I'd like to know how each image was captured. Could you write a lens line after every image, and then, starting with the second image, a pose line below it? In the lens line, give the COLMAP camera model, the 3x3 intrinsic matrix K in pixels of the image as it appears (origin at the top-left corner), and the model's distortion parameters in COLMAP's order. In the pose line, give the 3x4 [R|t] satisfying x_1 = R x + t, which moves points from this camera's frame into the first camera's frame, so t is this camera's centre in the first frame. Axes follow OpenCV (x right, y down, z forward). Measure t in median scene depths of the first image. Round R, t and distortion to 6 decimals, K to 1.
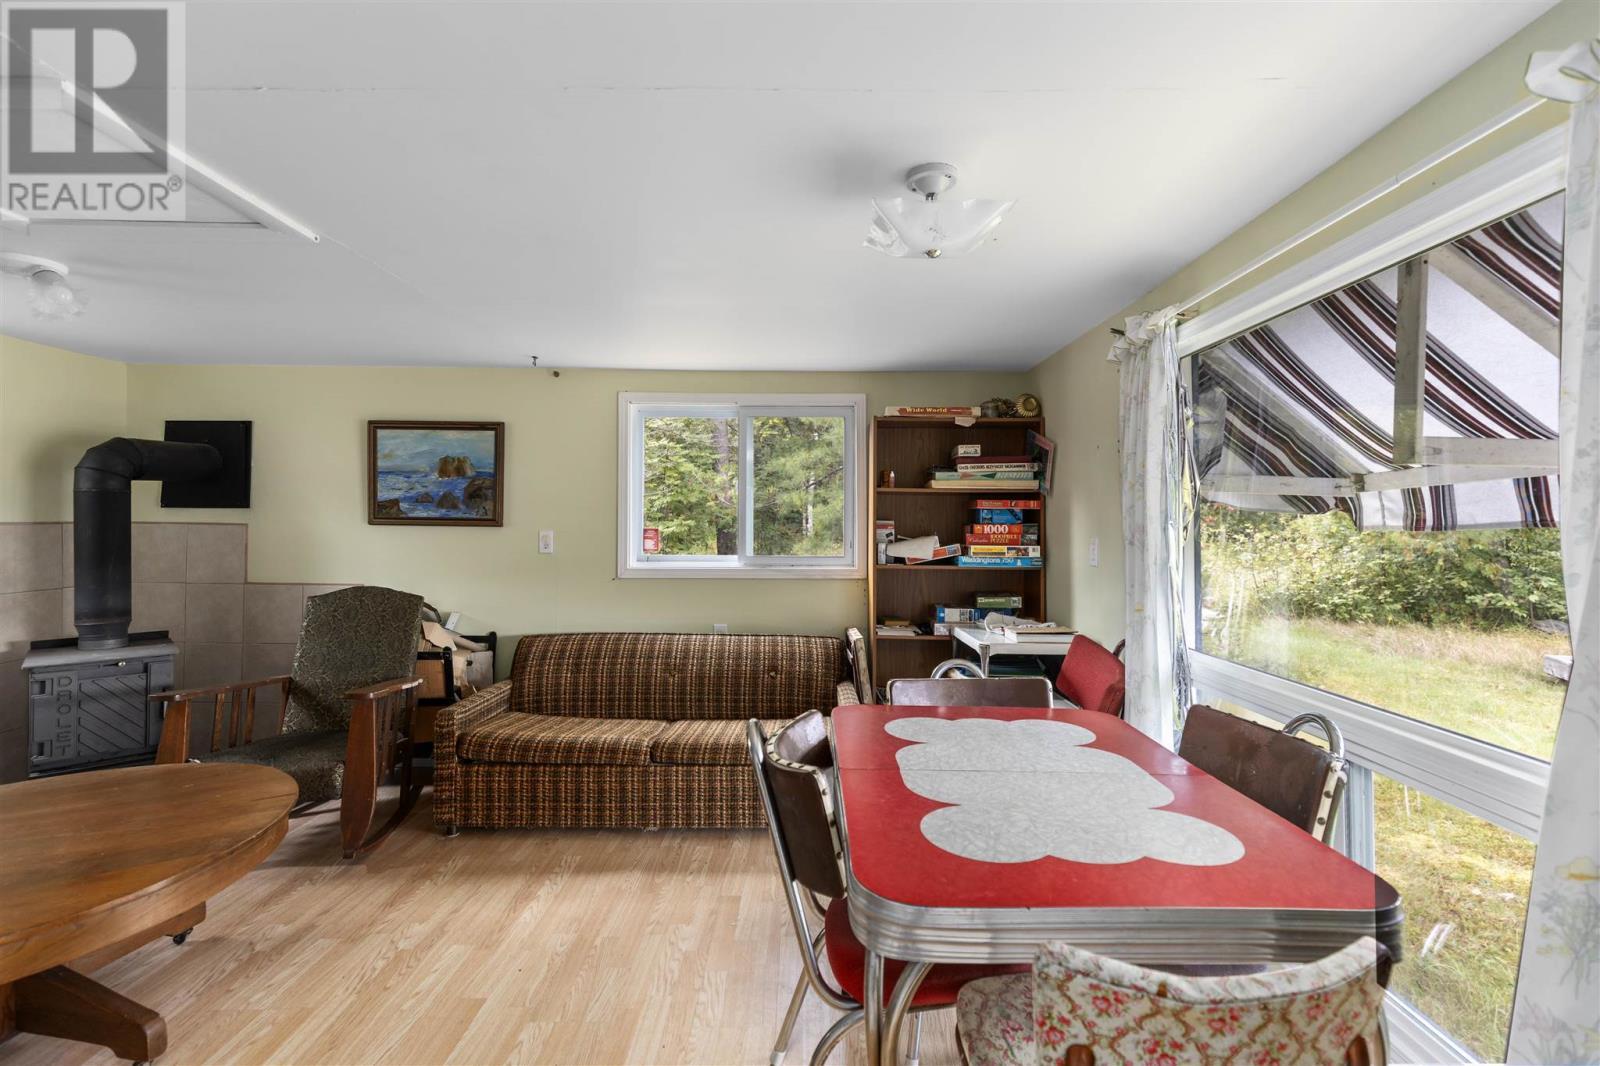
lens RADIAL K [[715.9, 0, 805.5], [0, 715.9, 521.5], [0, 0, 1]] dist [0.003720, -0.002402]
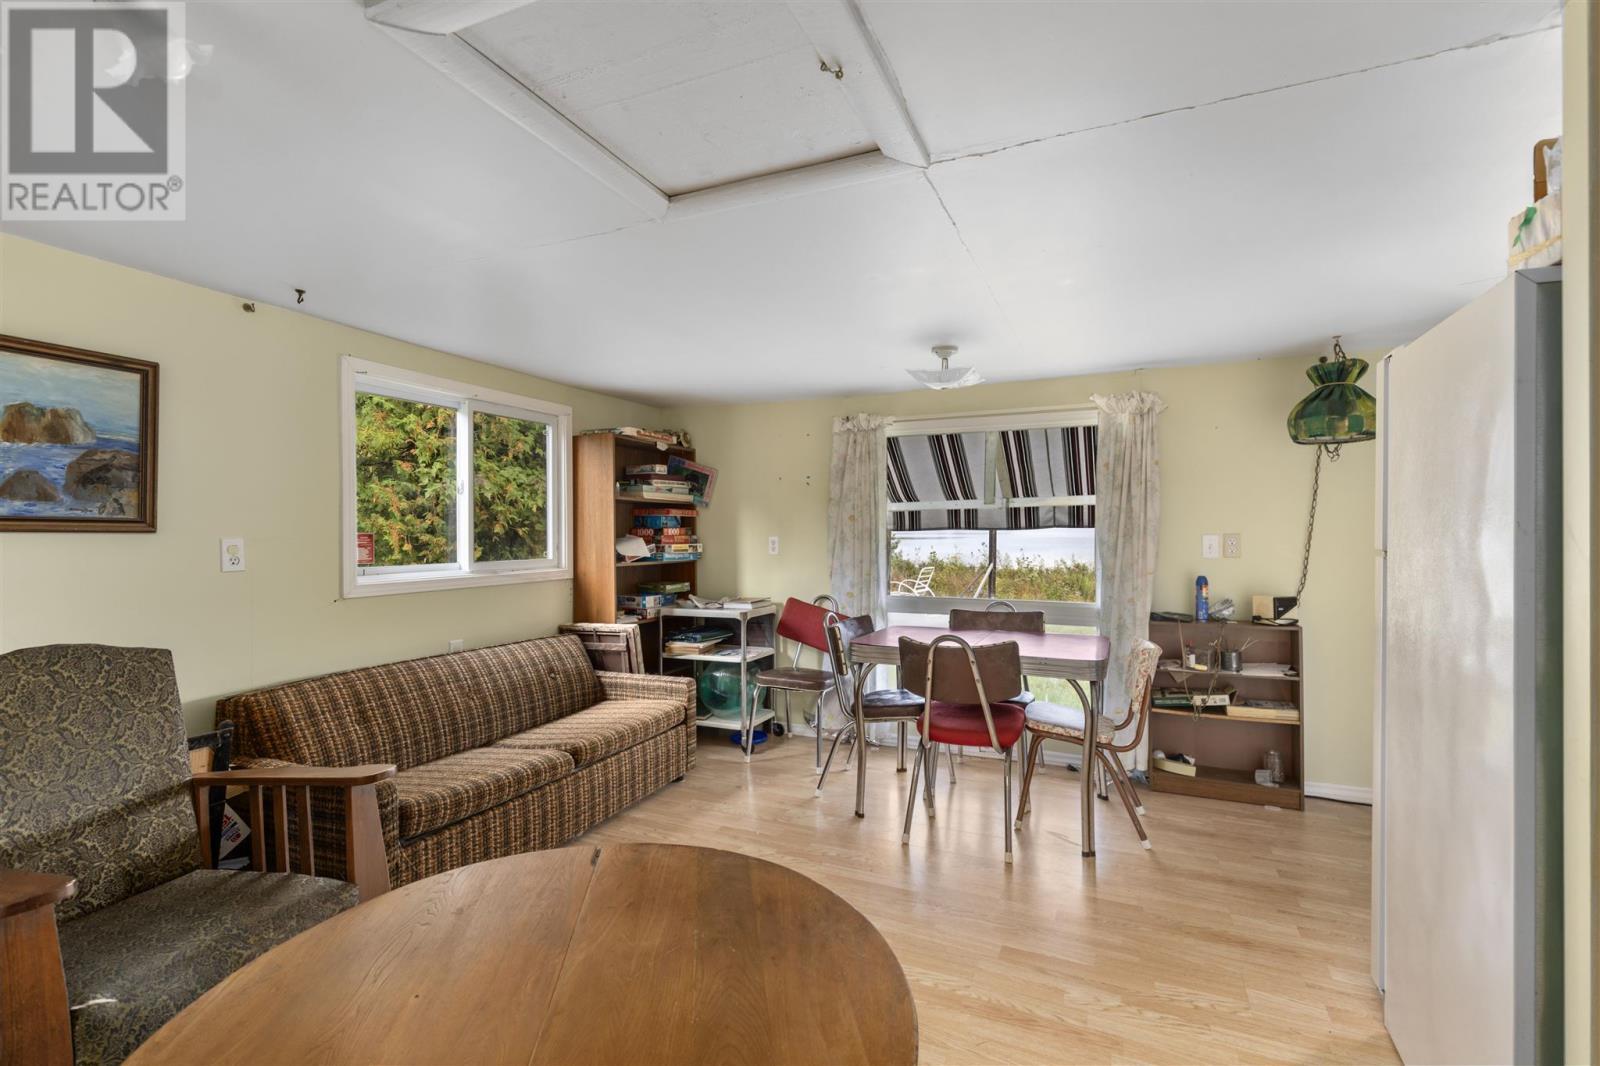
lens RADIAL K [[715.9, 0, 806.0], [0, 715.9, 528.0], [0, 0, 1]] dist [0.003720, -0.002402]
pose [[0.400528, -0.000898, 0.916284, -0.841202], [-0.000212, 0.999999, 0.001073, 0.002847], [-0.916285, -0.000624, 0.400527, 0.265069]]
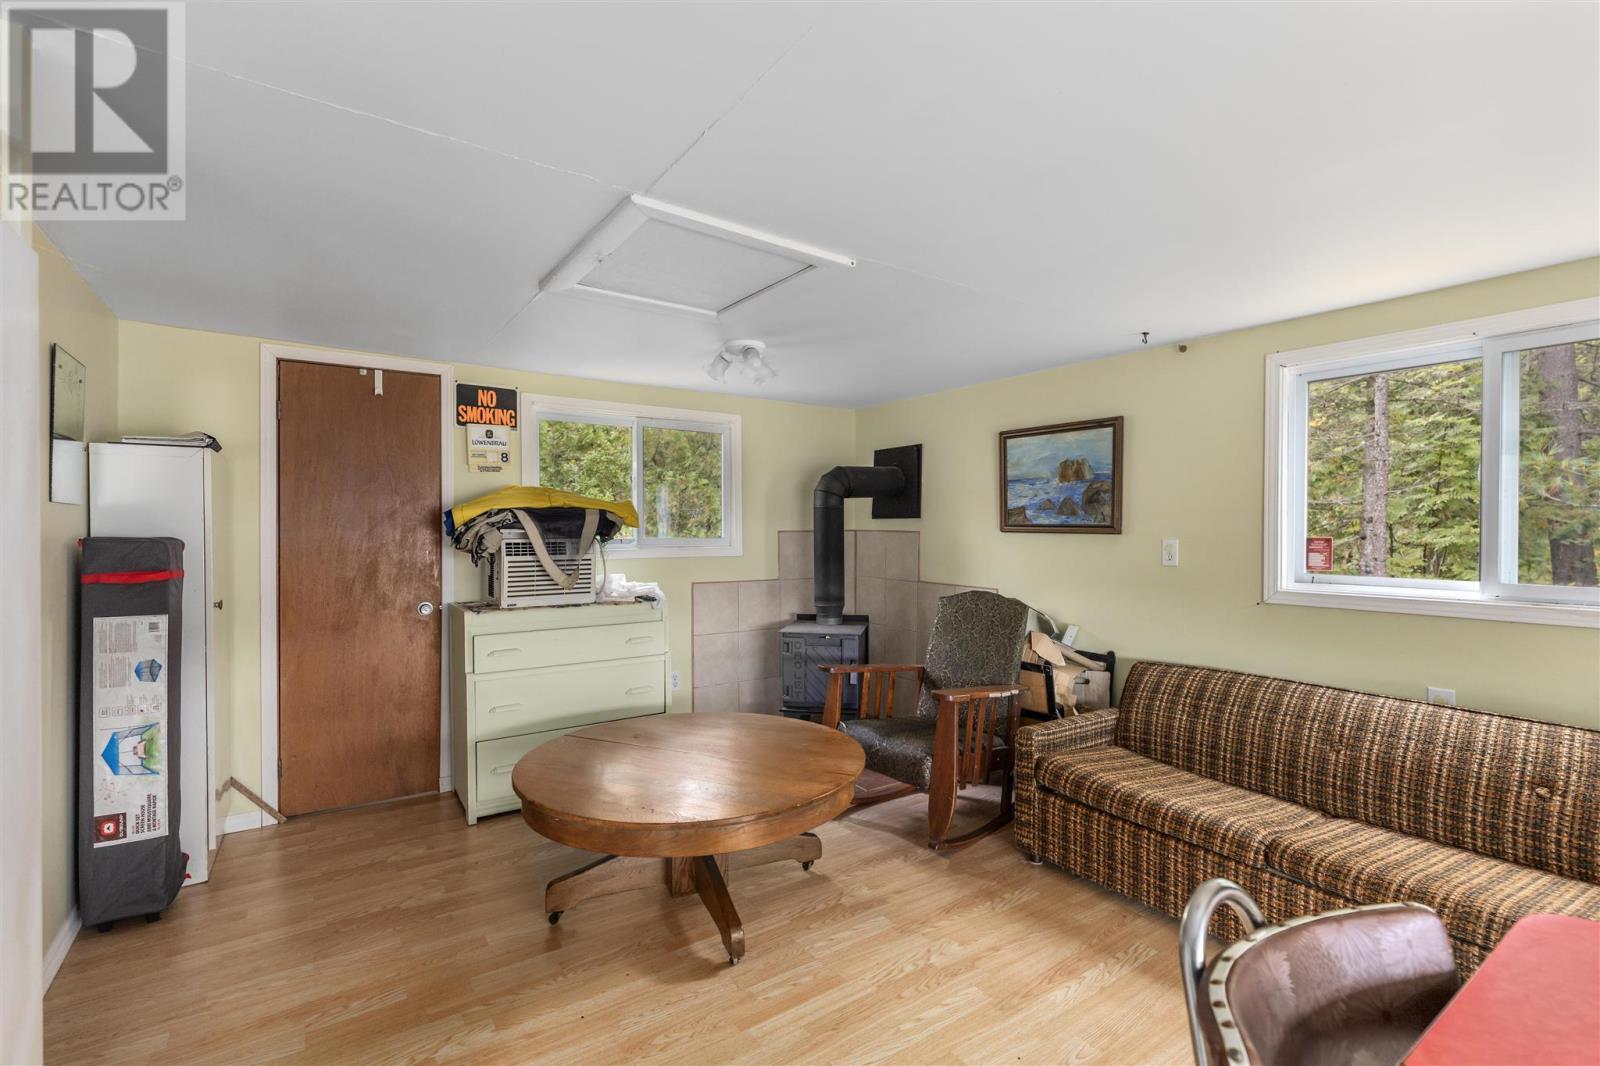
lens RADIAL K [[715.9, 0, 799.8], [0, 715.9, 536.3], [0, 0, 1]] dist [0.003720, -0.002402]
pose [[0.570083, 0.004347, -0.821575, 0.086701], [0.002817, 0.999970, 0.007245, 0.002420], [0.821582, -0.006445, 0.570054, 0.185059]]
